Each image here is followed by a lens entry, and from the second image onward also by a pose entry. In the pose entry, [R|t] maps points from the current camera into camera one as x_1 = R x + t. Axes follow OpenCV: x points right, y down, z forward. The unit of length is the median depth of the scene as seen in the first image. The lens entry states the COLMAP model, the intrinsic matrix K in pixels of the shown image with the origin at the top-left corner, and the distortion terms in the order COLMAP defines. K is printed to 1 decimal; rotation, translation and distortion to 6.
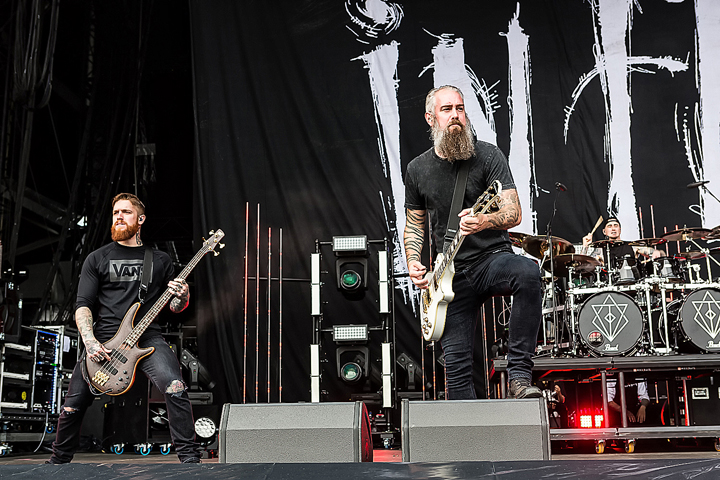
lens RADIAL K [[942.2, 0, 366.3], [0, 942.2, 221.2], [0, 0, 1]] dist [0.005775, 0.000000]
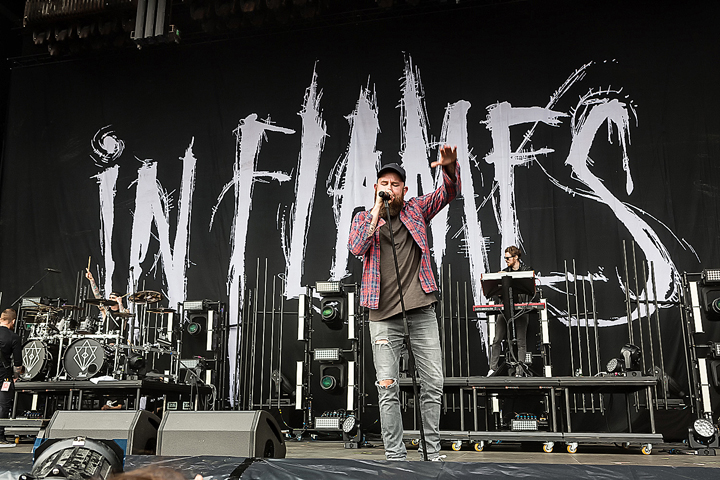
lens RADIAL K [[709.0, 0, 362.0], [0, 709.0, 222.2], [0, 0, 1]] dist [0.022869, 0.000000]
pose [[0.983601, -0.015186, -0.179719, 0.632445], [0.004349, 0.998156, -0.060539, -0.028391], [0.180307, 0.058765, 0.981853, -0.047641]]
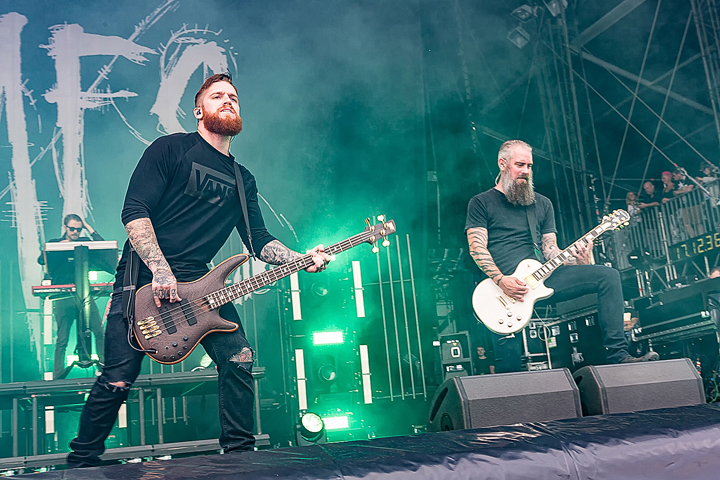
lens RADIAL K [[875.1, 0, 382.4], [0, 875.1, 230.1], [0, 0, 1]] dist [-0.053161, 0.000000]
pose [[0.922394, 0.025785, 0.385389, 0.604239], [-0.012611, 0.999248, -0.036674, -0.008465], [-0.386044, 0.028968, 0.922025, -0.004618]]
